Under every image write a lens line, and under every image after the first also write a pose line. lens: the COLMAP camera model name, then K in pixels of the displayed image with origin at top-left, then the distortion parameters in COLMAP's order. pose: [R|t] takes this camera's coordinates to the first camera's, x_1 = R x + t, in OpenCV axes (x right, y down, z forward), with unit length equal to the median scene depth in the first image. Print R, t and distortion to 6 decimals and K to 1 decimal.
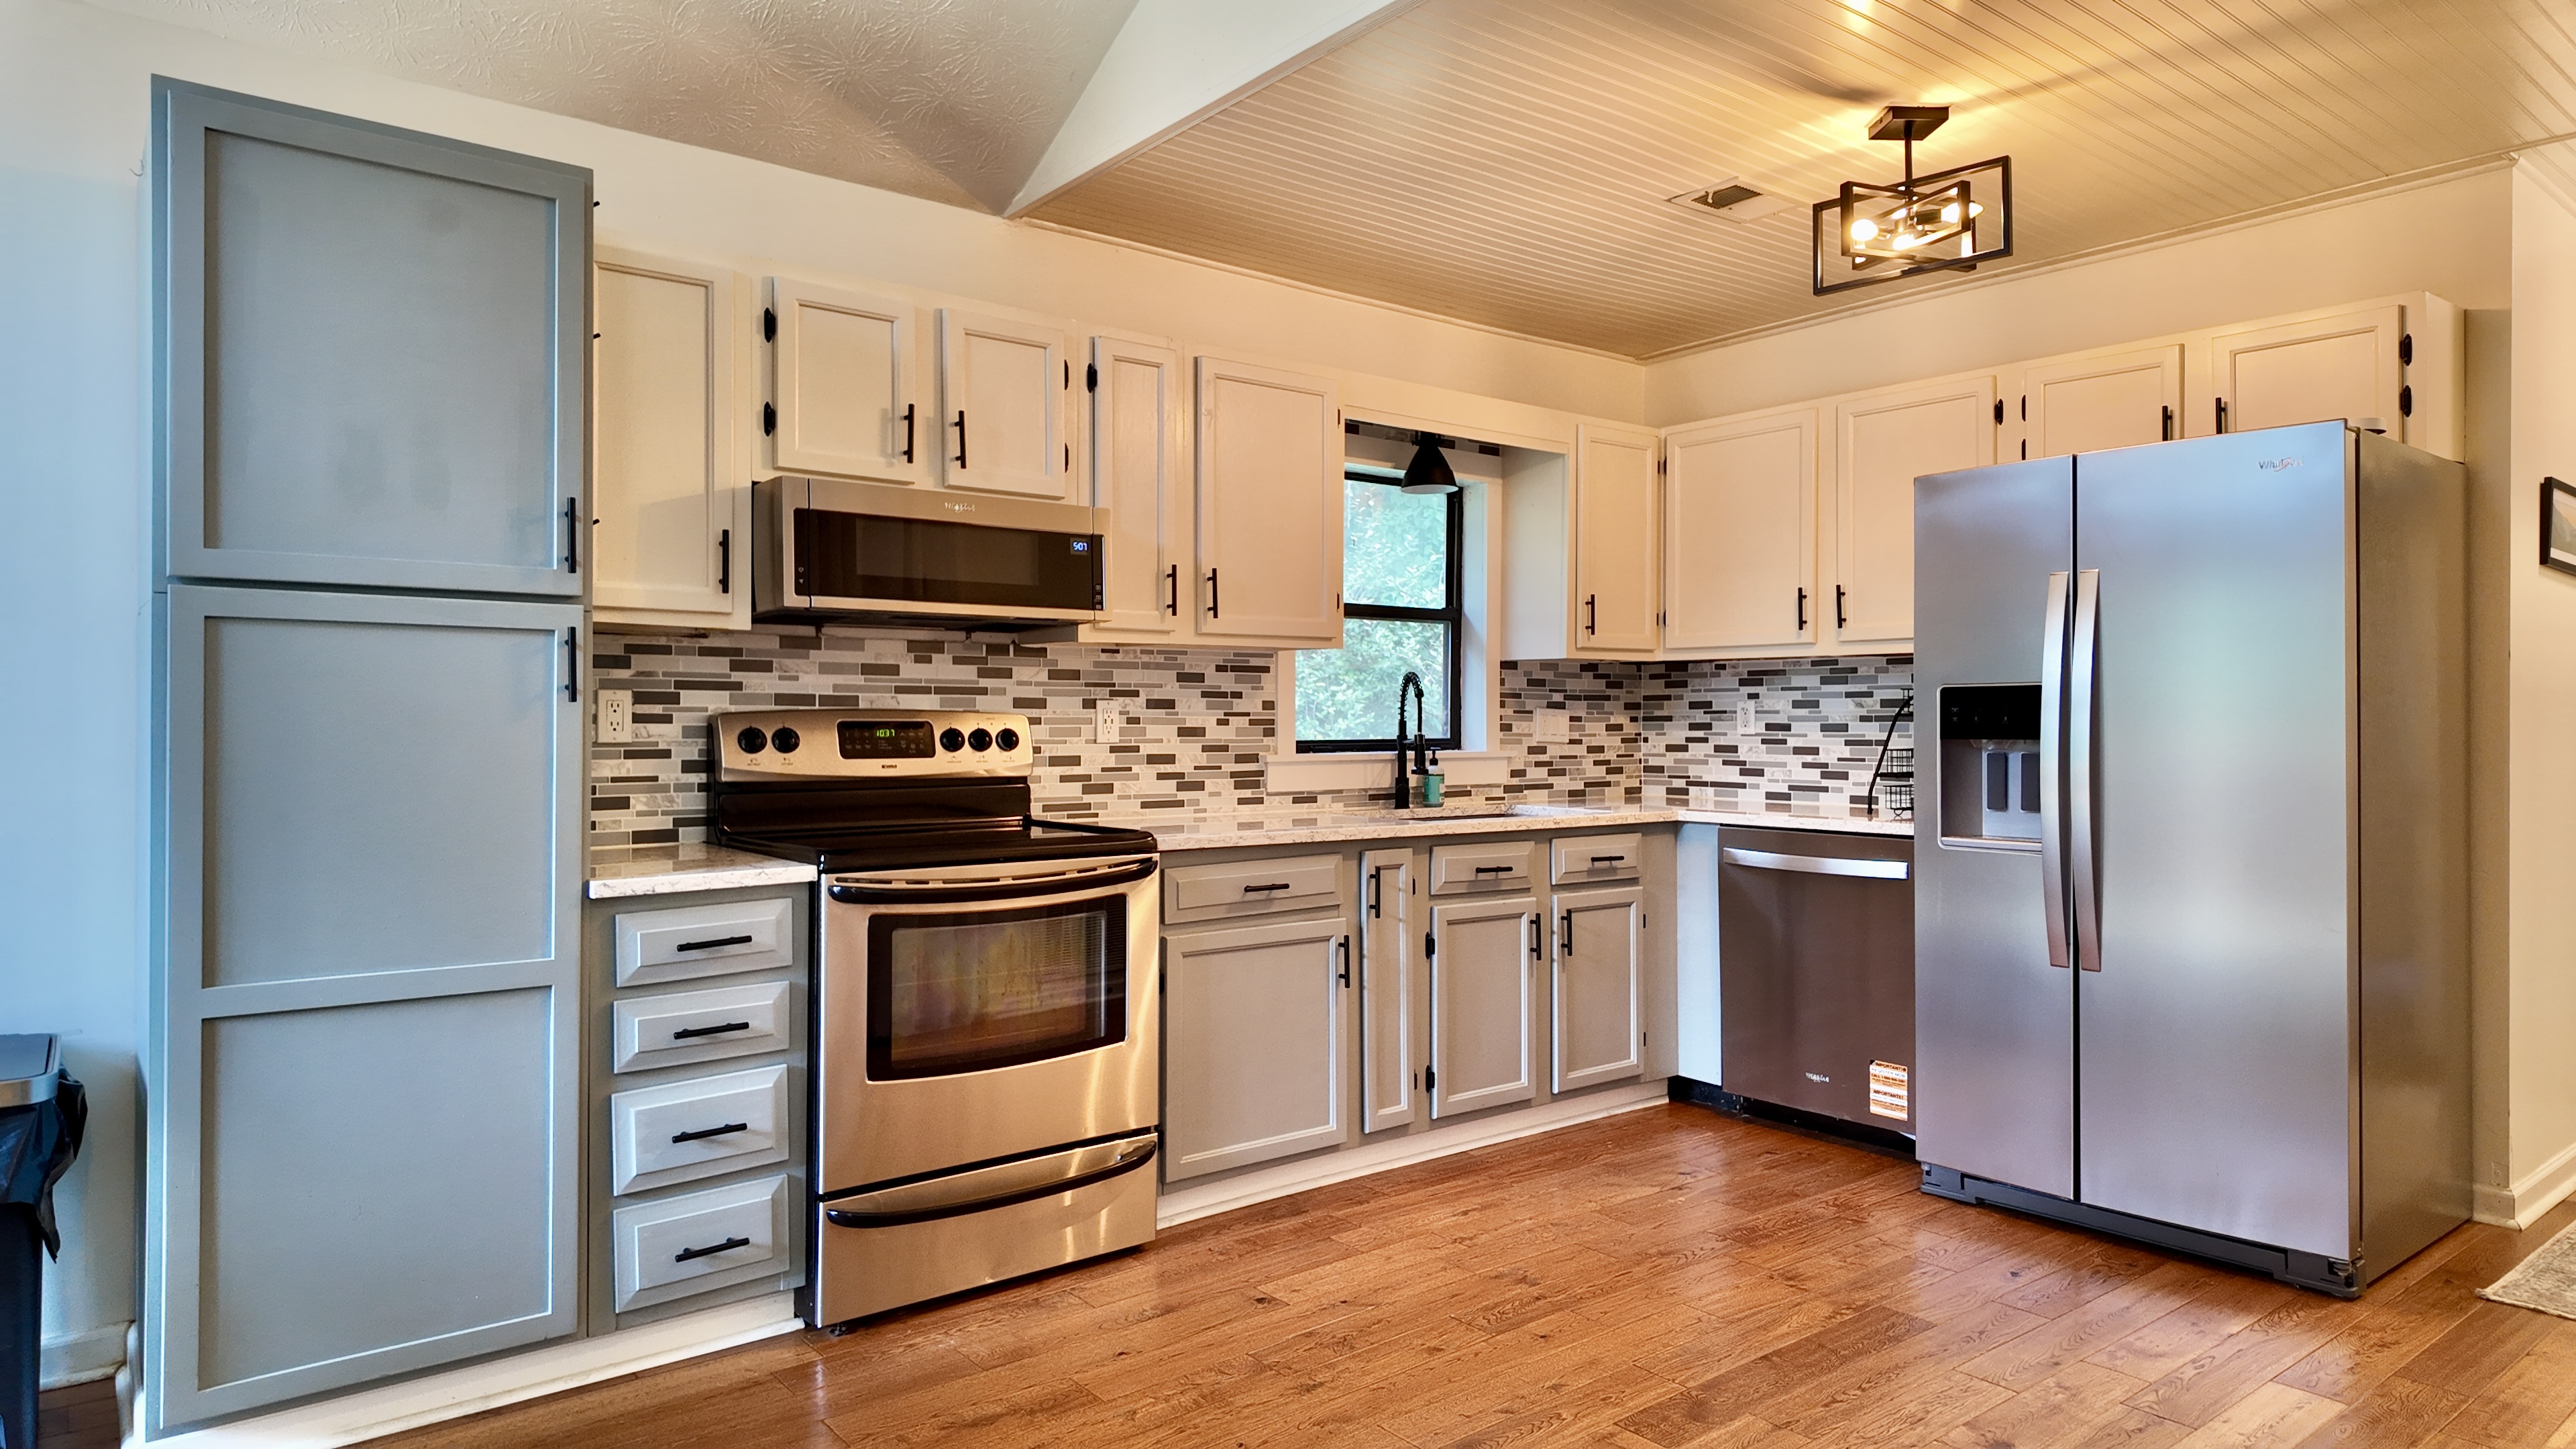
lens RADIAL K [[1497.0, 0, 1287.3], [0, 1497.0, 719.8], [0, 0, 1]] dist [0.090434, -0.110207]
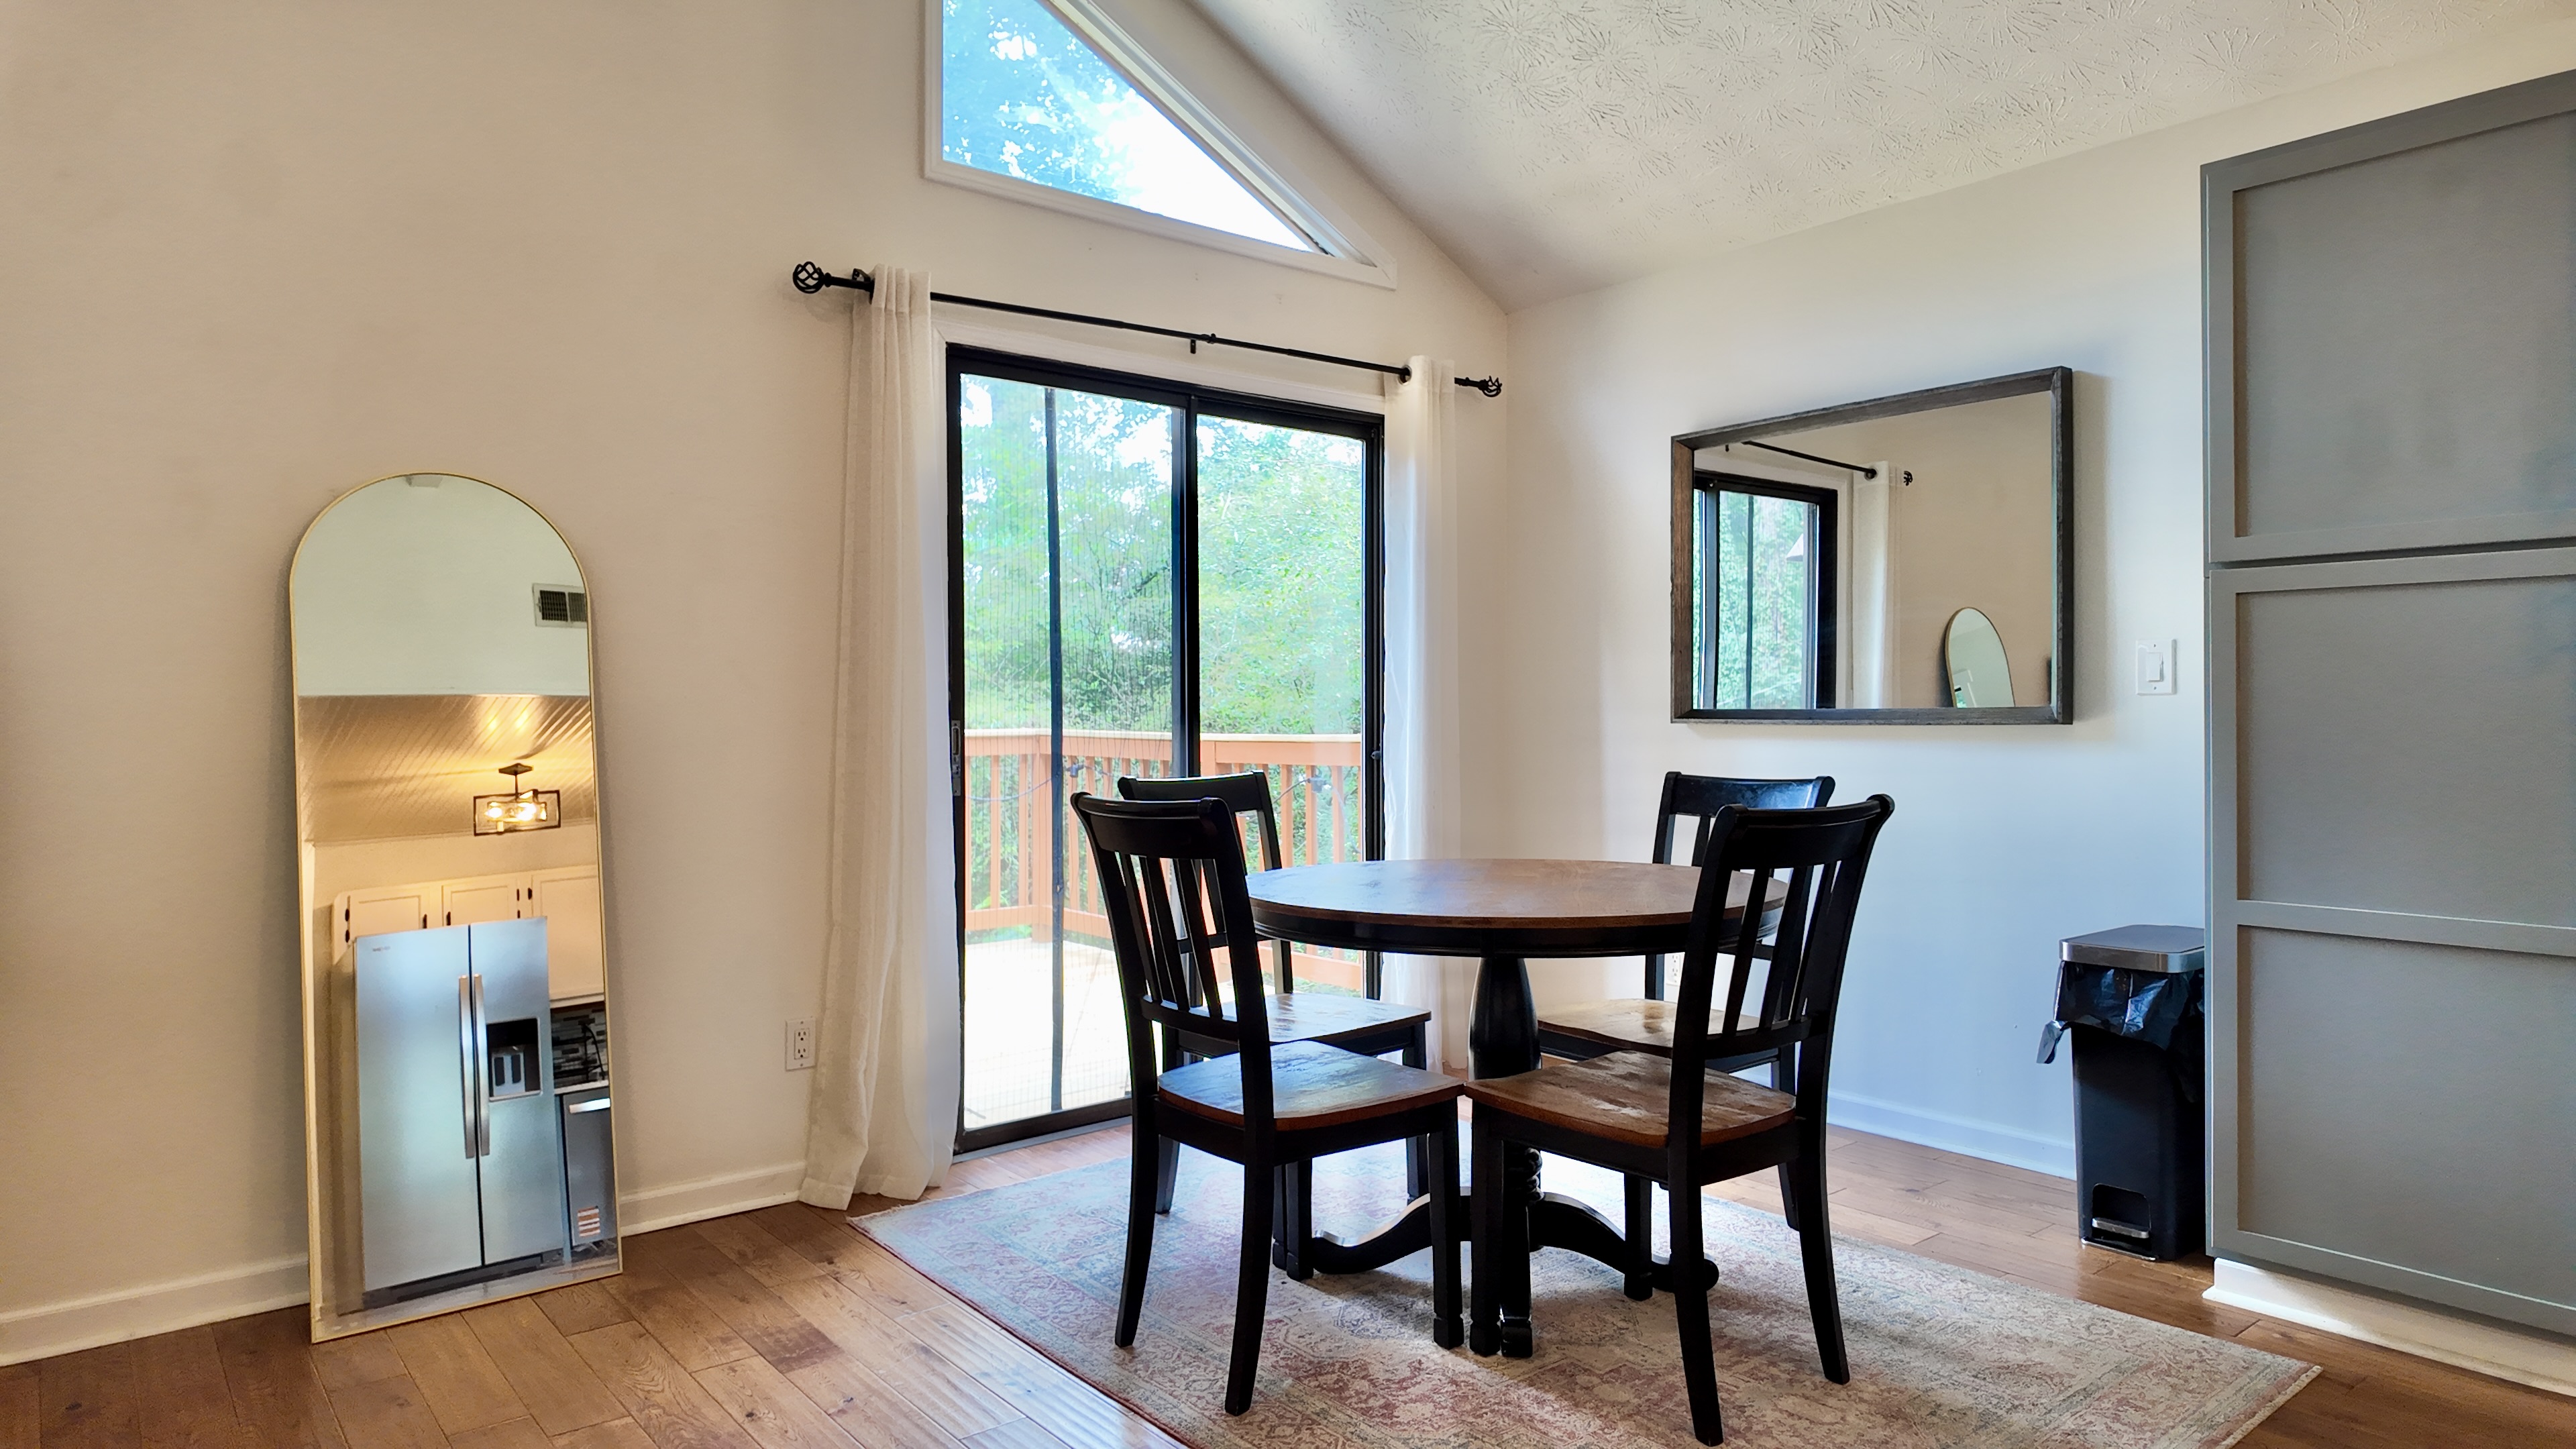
lens RADIAL K [[1516.5, 0, 1286.5], [0, 1516.5, 722.2], [0, 0, 1]] dist [0.006527, -0.002348]
pose [[0.002149, -0.003281, -0.999992, 0.298422], [0.000903, 0.999994, -0.003279, 0.022337], [0.999997, -0.000896, 0.002152, 0.139840]]
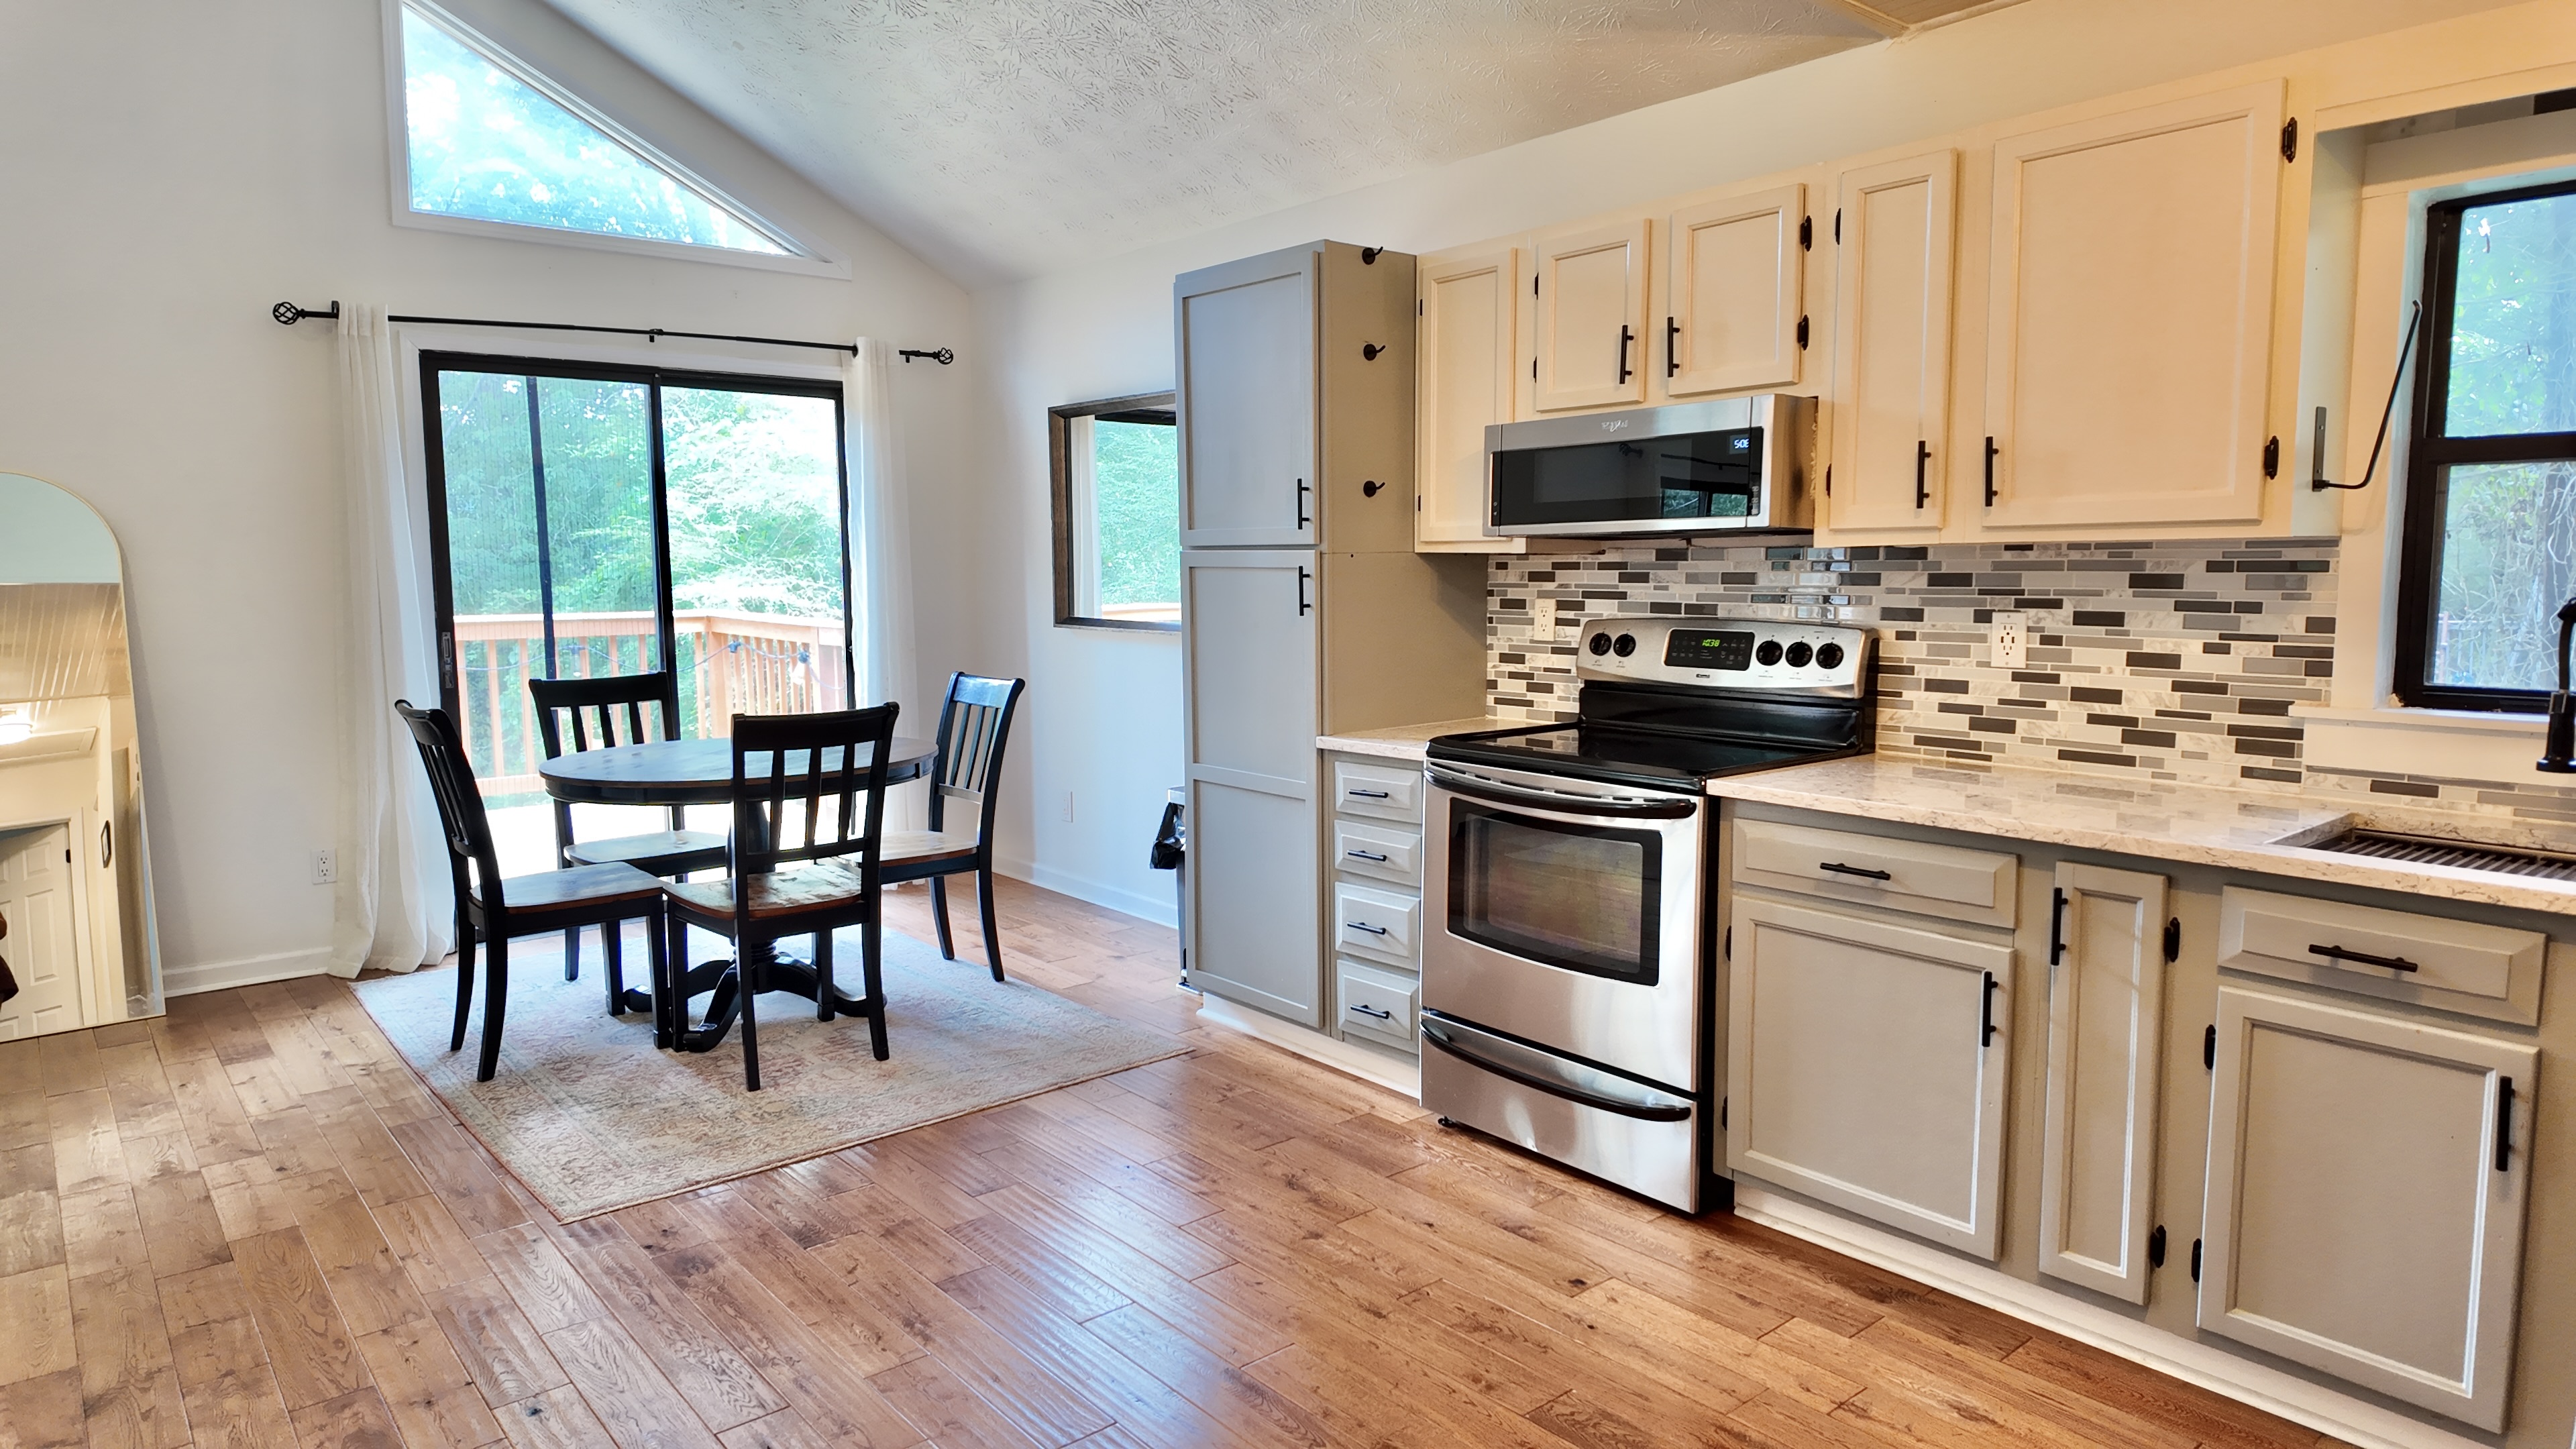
lens RADIAL K [[1497.0, 0, 1287.3], [0, 1497.0, 719.8], [0, 0, 1]] dist [0.090434, -0.110207]
pose [[0.027160, 0.103620, -0.994246, 0.680751], [0.003305, 0.994598, 0.103747, -0.042192], [0.999626, -0.006104, 0.026671, 0.633875]]
